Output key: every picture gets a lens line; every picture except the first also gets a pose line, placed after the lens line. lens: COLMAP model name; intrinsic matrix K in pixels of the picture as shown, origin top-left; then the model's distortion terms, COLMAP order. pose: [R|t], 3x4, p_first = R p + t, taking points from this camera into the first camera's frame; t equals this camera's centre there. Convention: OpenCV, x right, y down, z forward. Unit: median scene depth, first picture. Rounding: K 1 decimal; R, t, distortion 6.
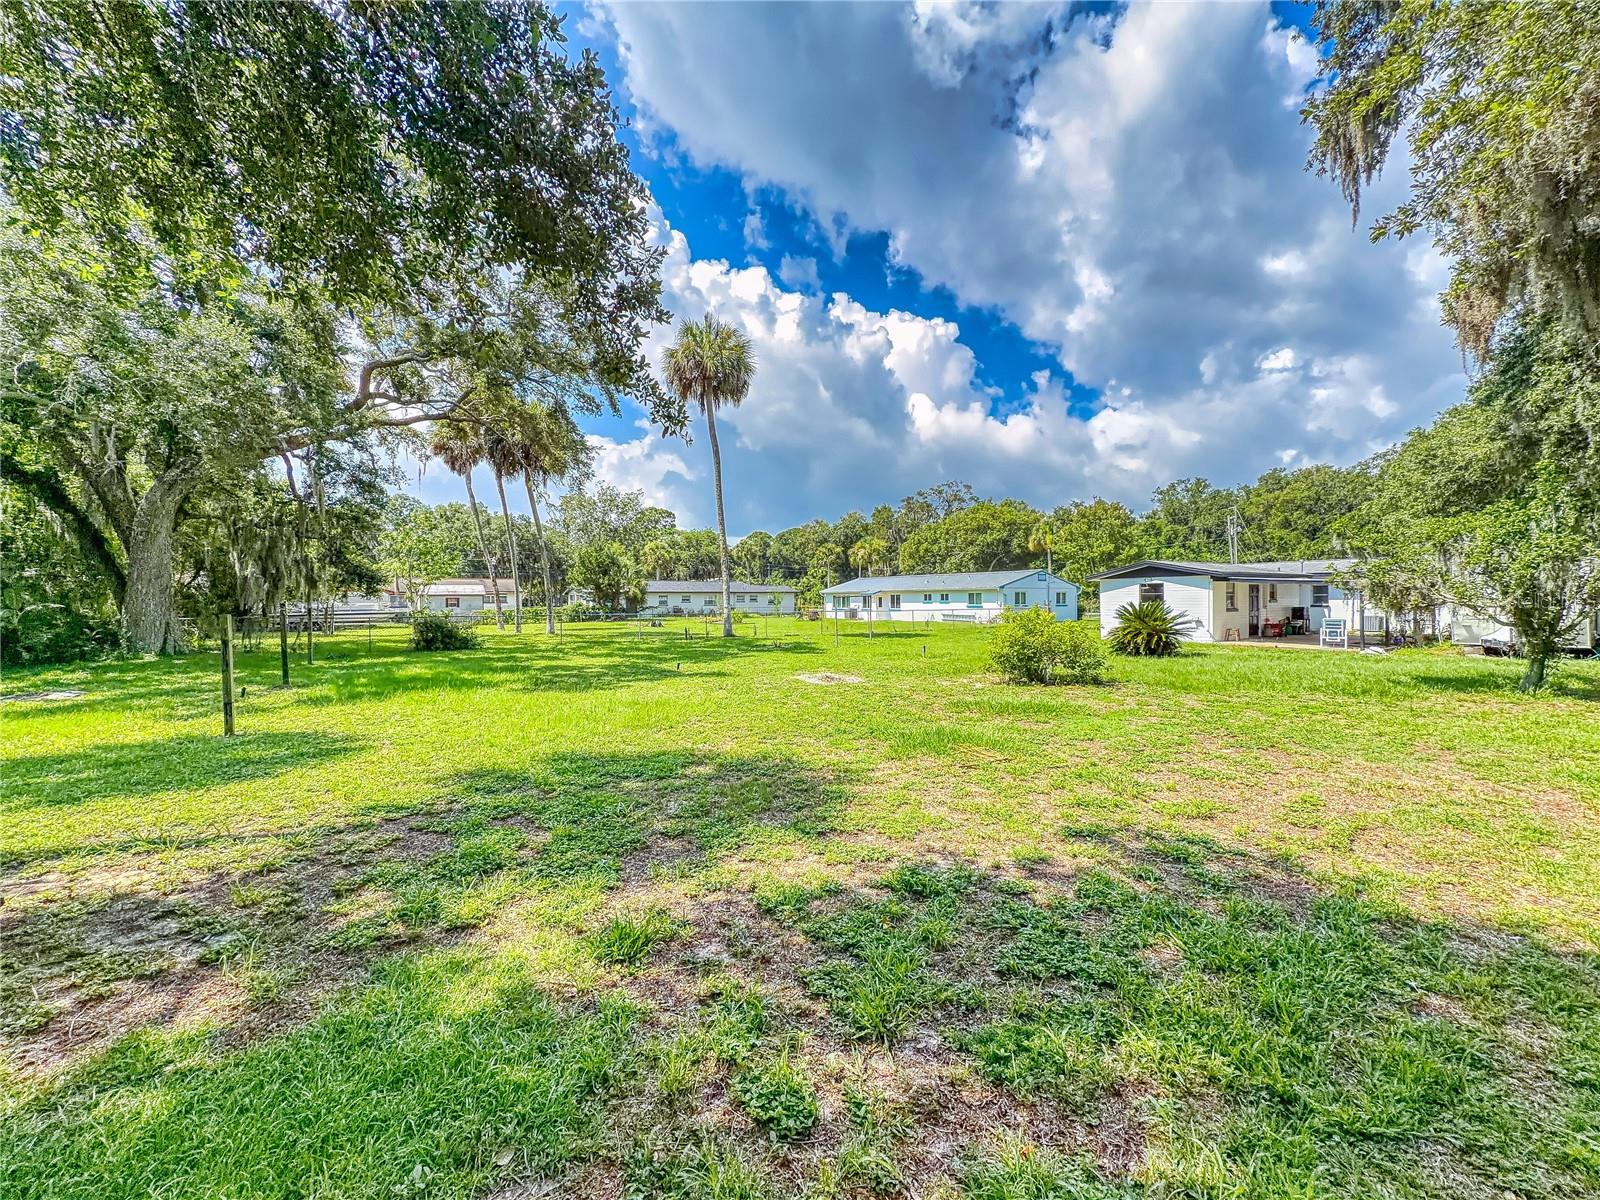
lens RADIAL K [[628.9, 0, 789.8], [0, 628.9, 617.9], [0, 0, 1]] dist [-0.004204, -0.001403]
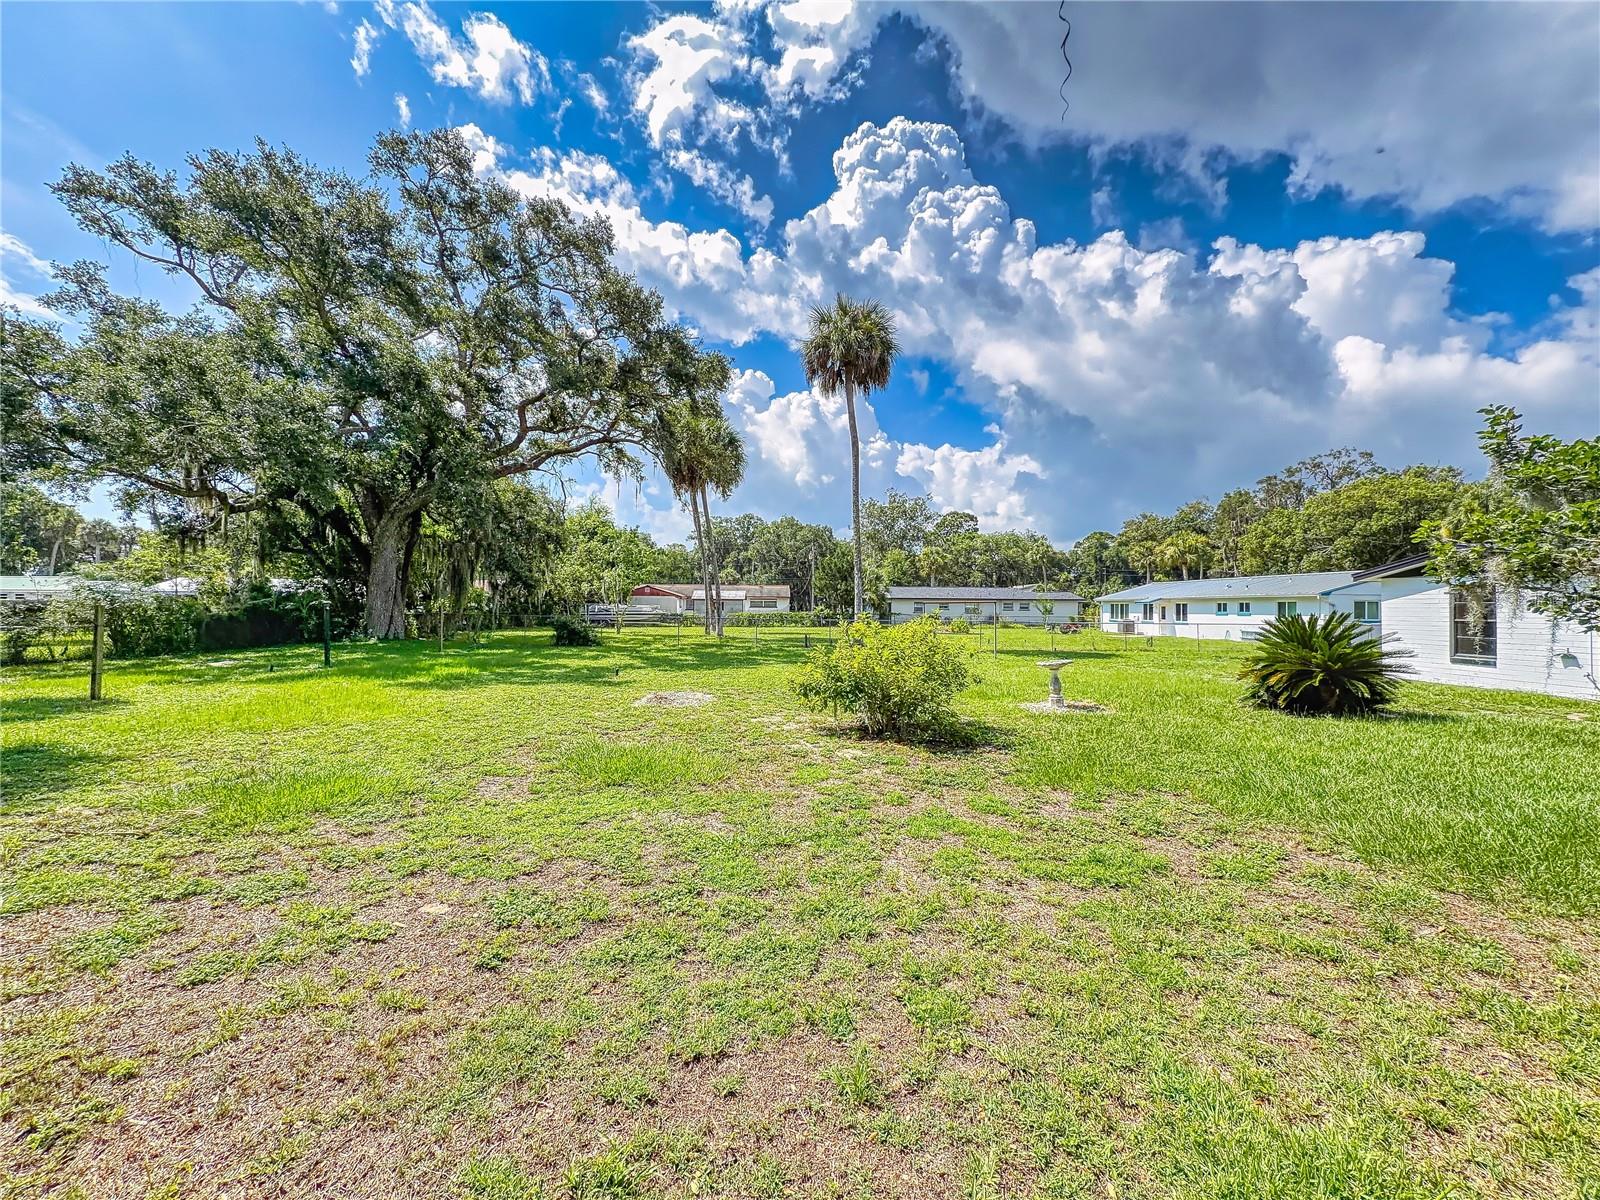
lens RADIAL K [[628.9, 0, 786.5], [0, 628.9, 609.9], [0, 0, 1]] dist [-0.004204, -0.001403]
pose [[0.857995, 0.016318, -0.513398, 0.100254], [-0.028753, 0.999454, -0.016287, -0.001882], [0.512852, 0.028736, 0.857996, 0.065384]]
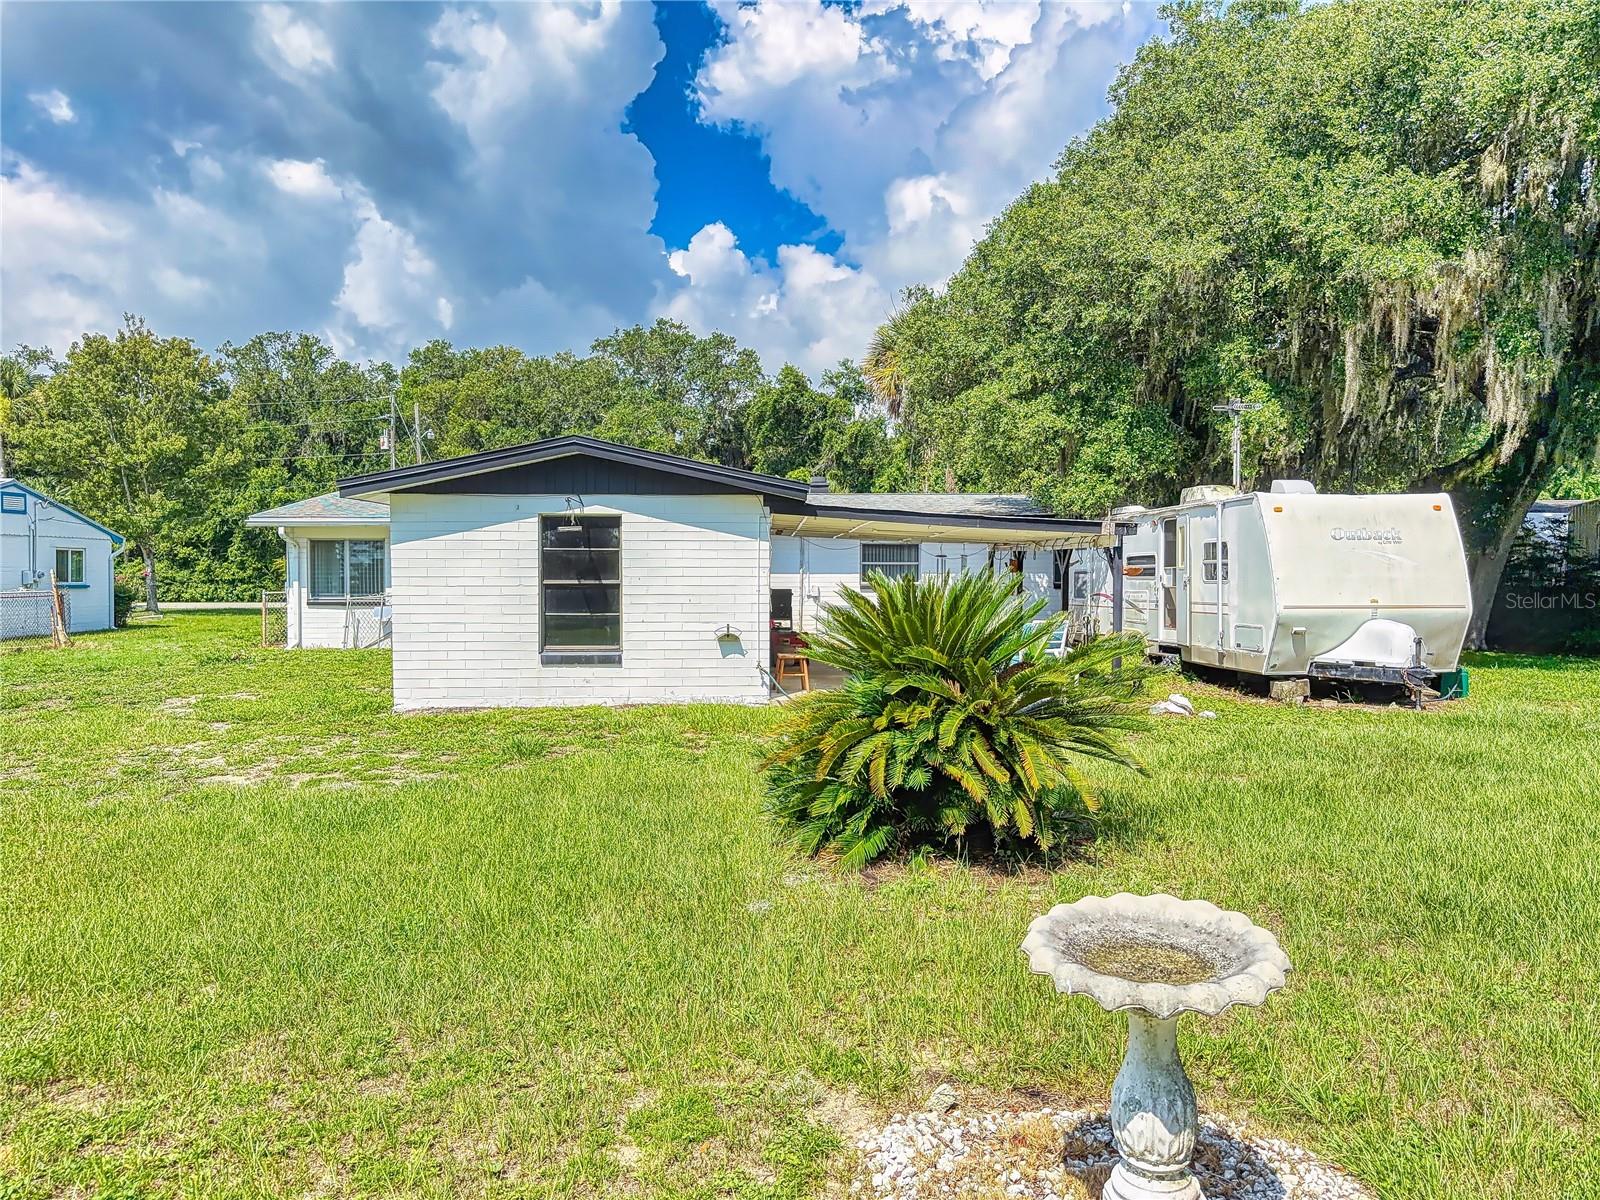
lens RADIAL K [[1104.0, 0, 804.9], [0, 1104.0, 590.5], [0, 0, 1]] dist [0.038822, -0.031314]
pose [[0.487886, -0.009742, 0.872853, 0.051219], [0.021212, 0.999775, -0.000699, -0.004969], [-0.872650, 0.018856, 0.487982, 0.196503]]
